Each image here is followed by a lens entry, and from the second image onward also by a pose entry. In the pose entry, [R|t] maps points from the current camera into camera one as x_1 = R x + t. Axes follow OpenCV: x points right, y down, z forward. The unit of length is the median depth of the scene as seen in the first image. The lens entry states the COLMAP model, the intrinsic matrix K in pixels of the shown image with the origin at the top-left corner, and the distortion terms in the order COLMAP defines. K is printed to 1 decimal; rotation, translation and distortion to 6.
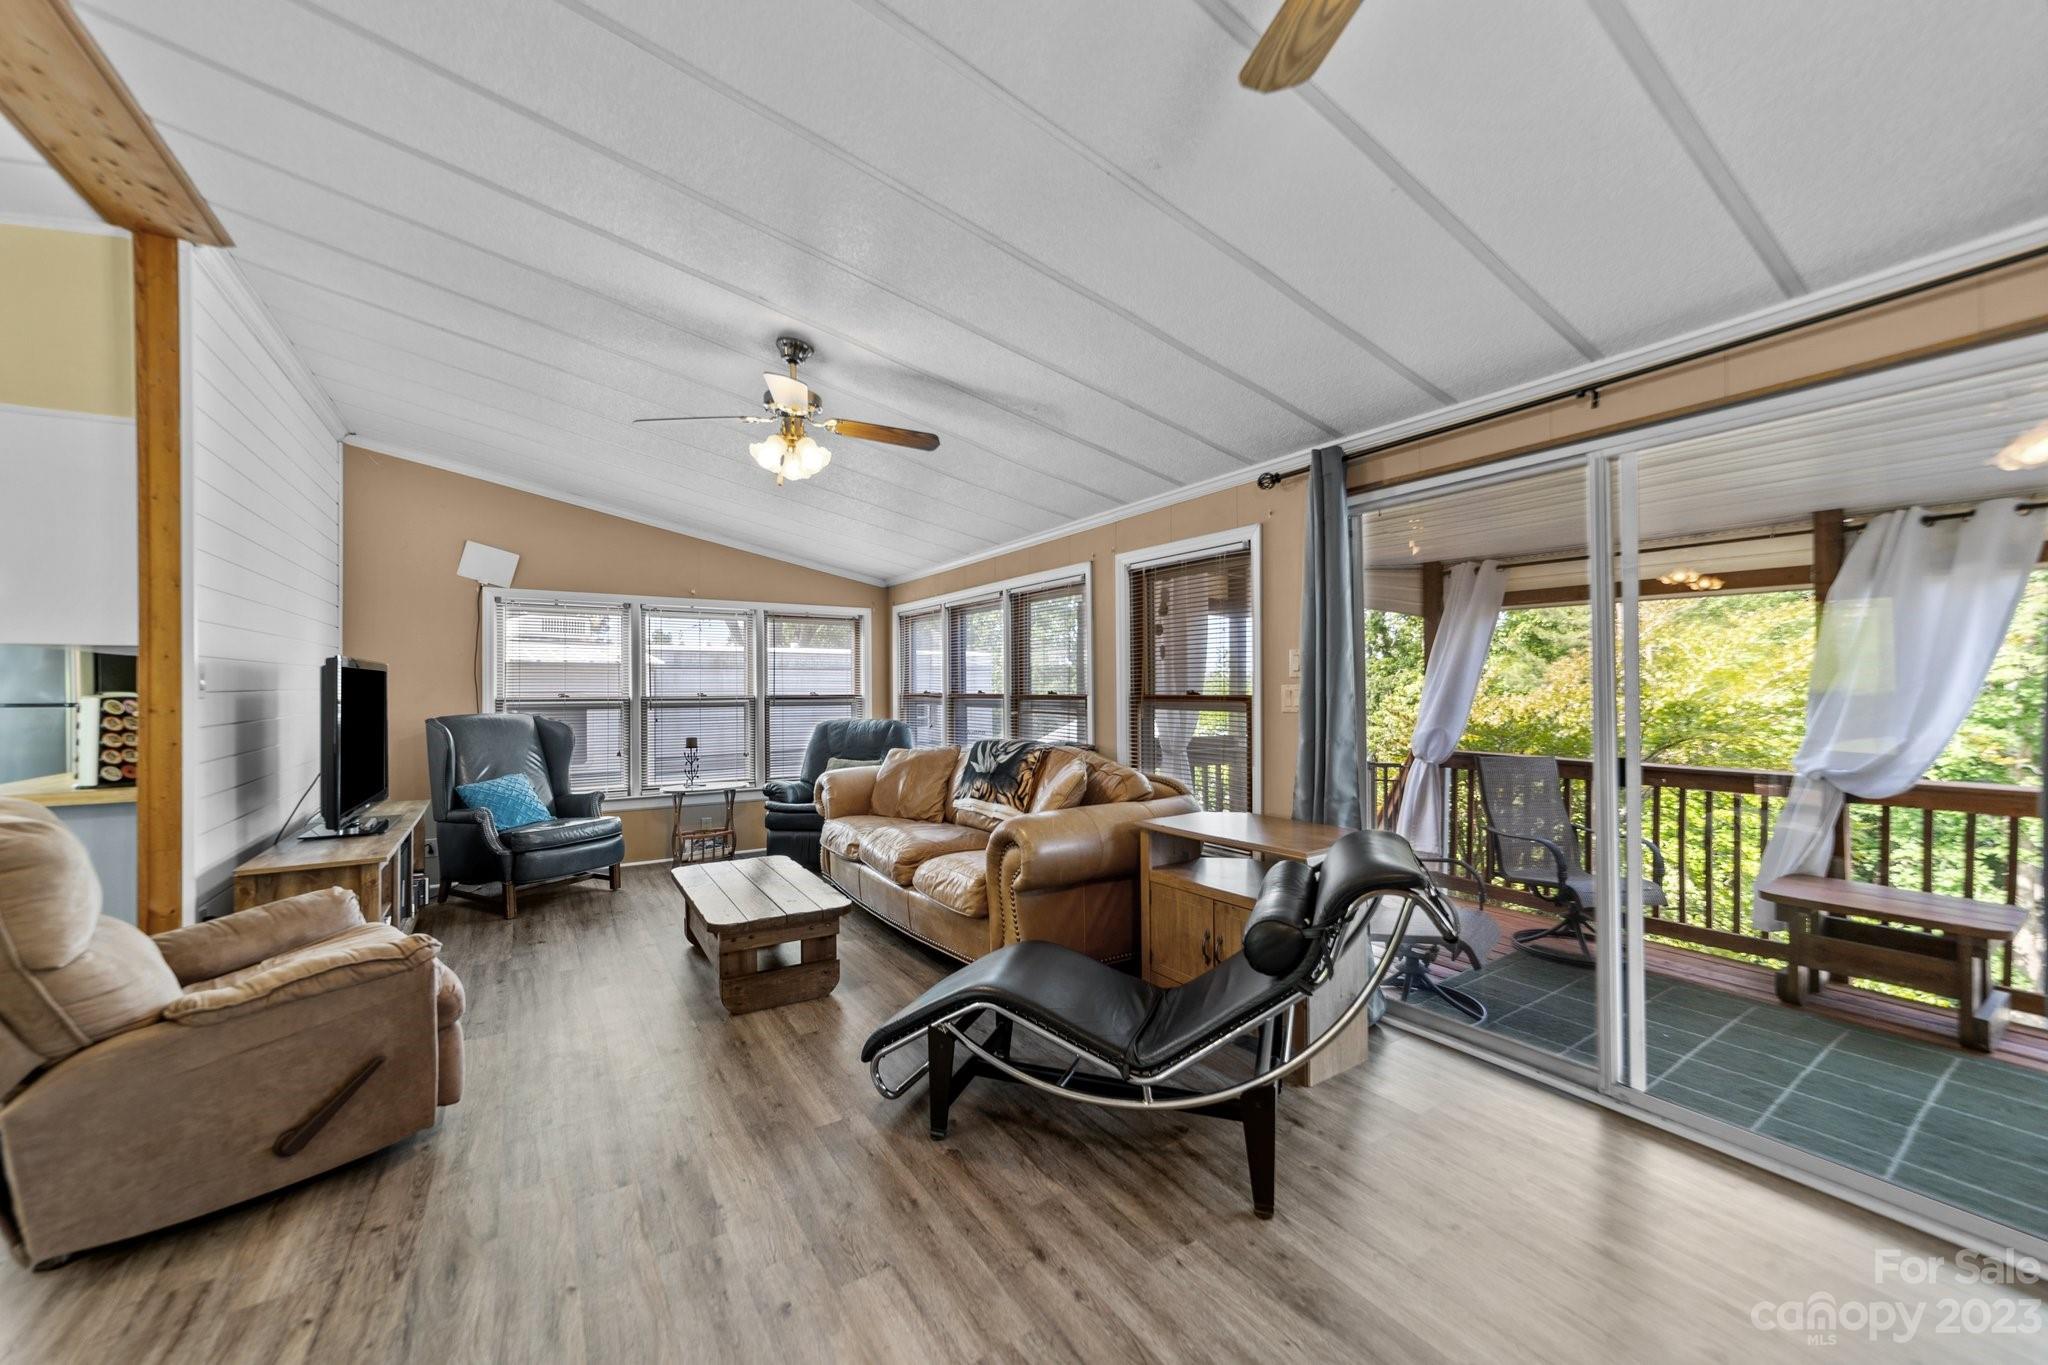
lens RADIAL K [[802.7, 0, 1024.0], [0, 802.7, 682.5], [0, 0, 1]] dist [-0.010780, 0.005948]
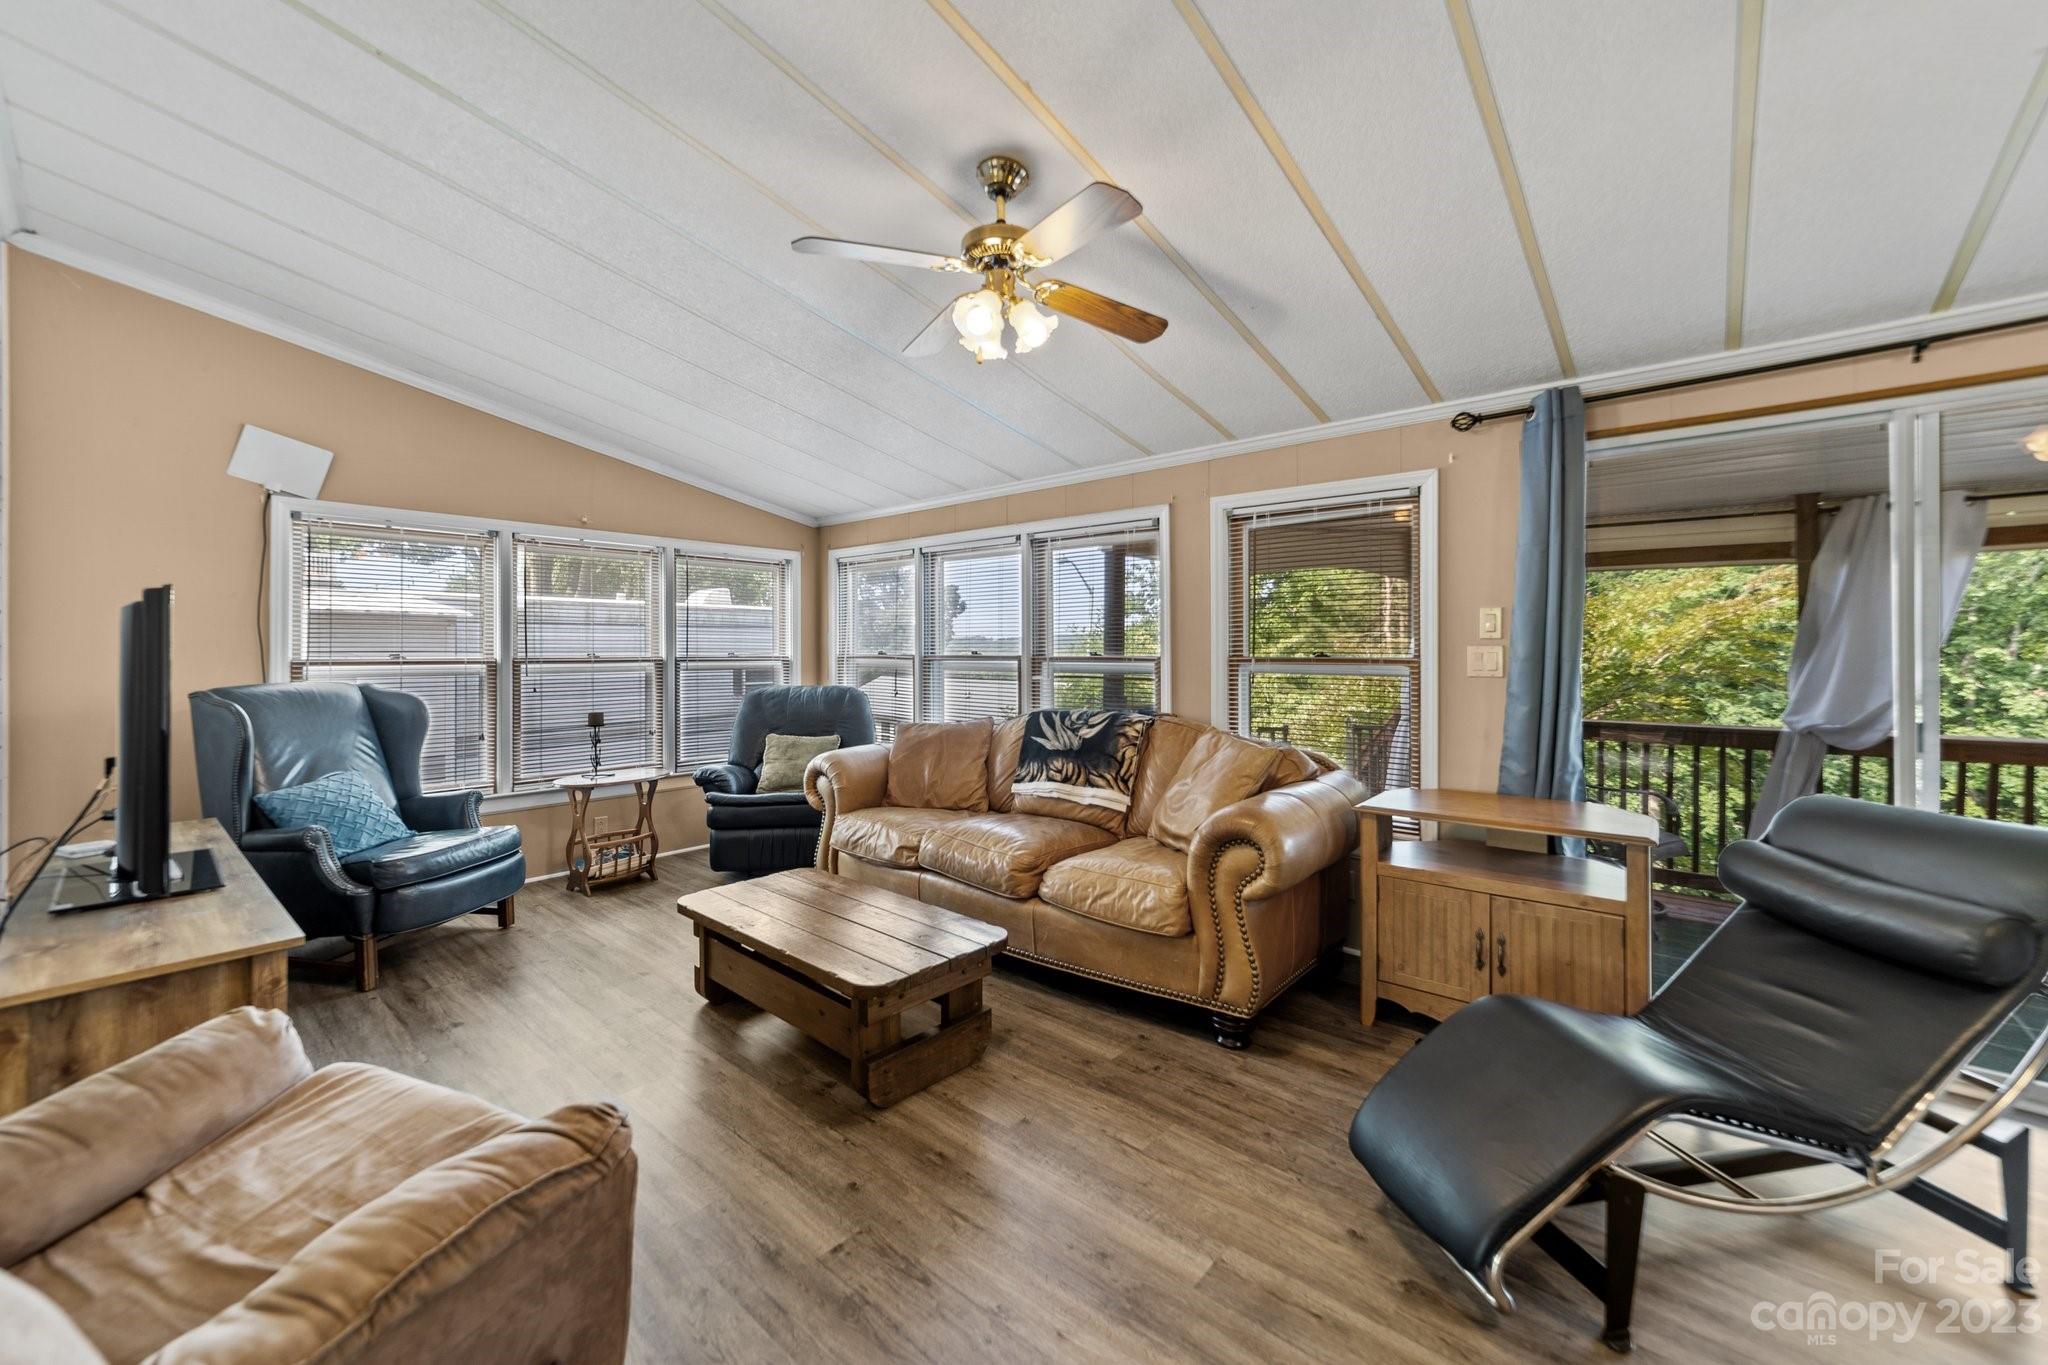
lens RADIAL K [[811.3, 0, 1027.1], [0, 811.3, 645.9], [0, 0, 1]] dist [-0.004503, 0.000174]
pose [[0.957833, 0.005411, 0.287274, -0.333308], [-0.006353, 0.999977, 0.002347, 0.002433], [-0.287255, -0.004073, 0.957846, 0.208355]]
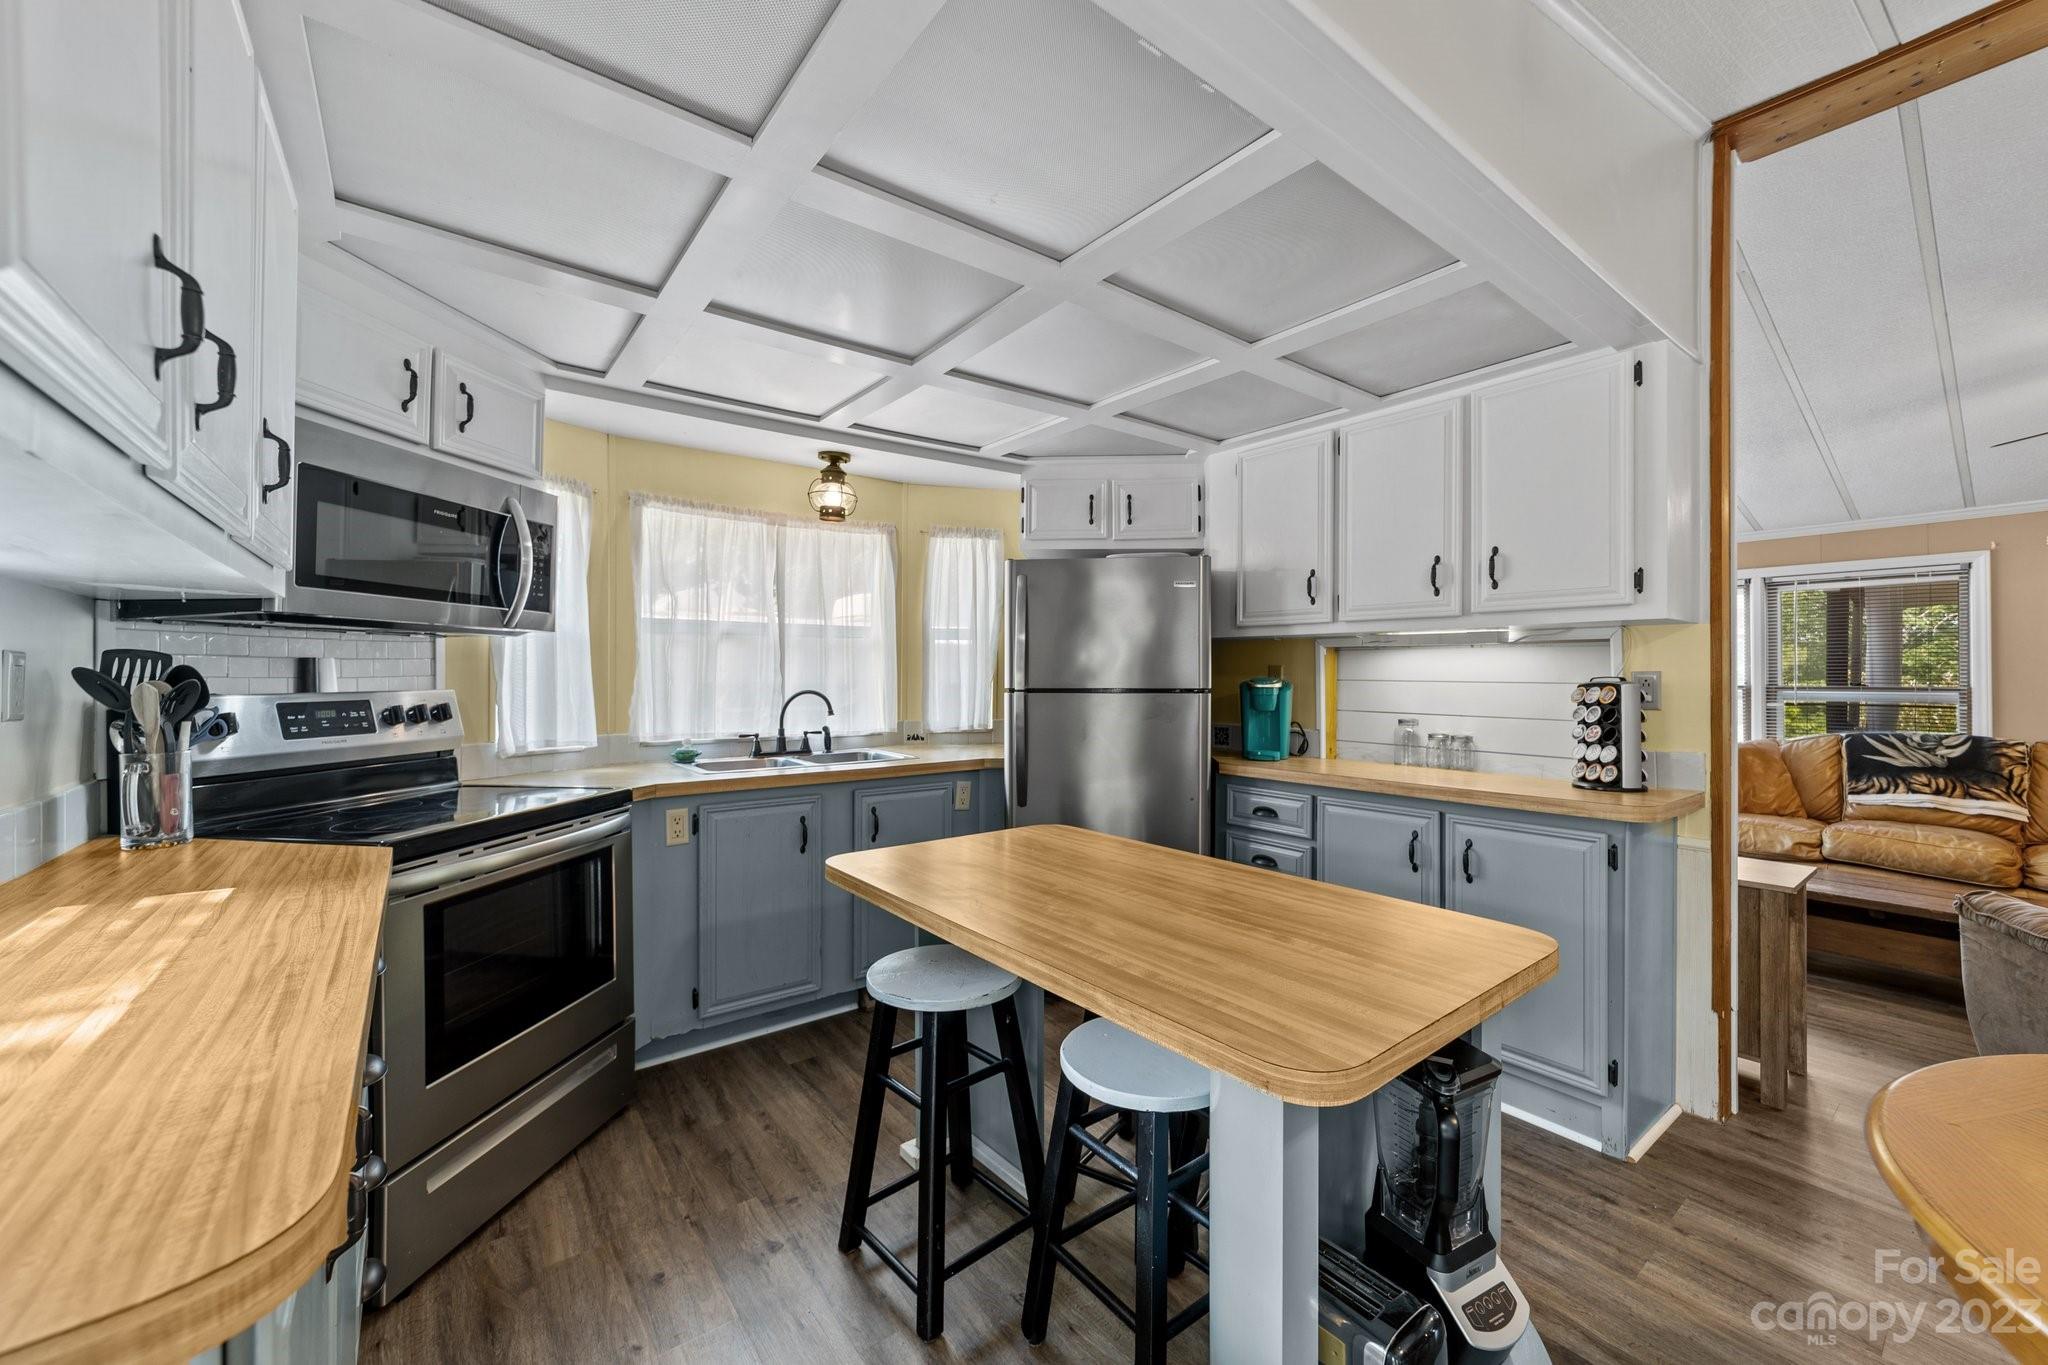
lens RADIAL K [[794.5, 0, 1035.1], [0, 794.5, 670.8], [0, 0, 1]] dist [-0.005388, 0.005417]
pose [[0.994280, 0.010097, 0.106331, -1.236076], [-0.010299, 0.999946, 0.001344, 0.006174], [-0.106312, -0.002431, 0.994330, 0.163593]]
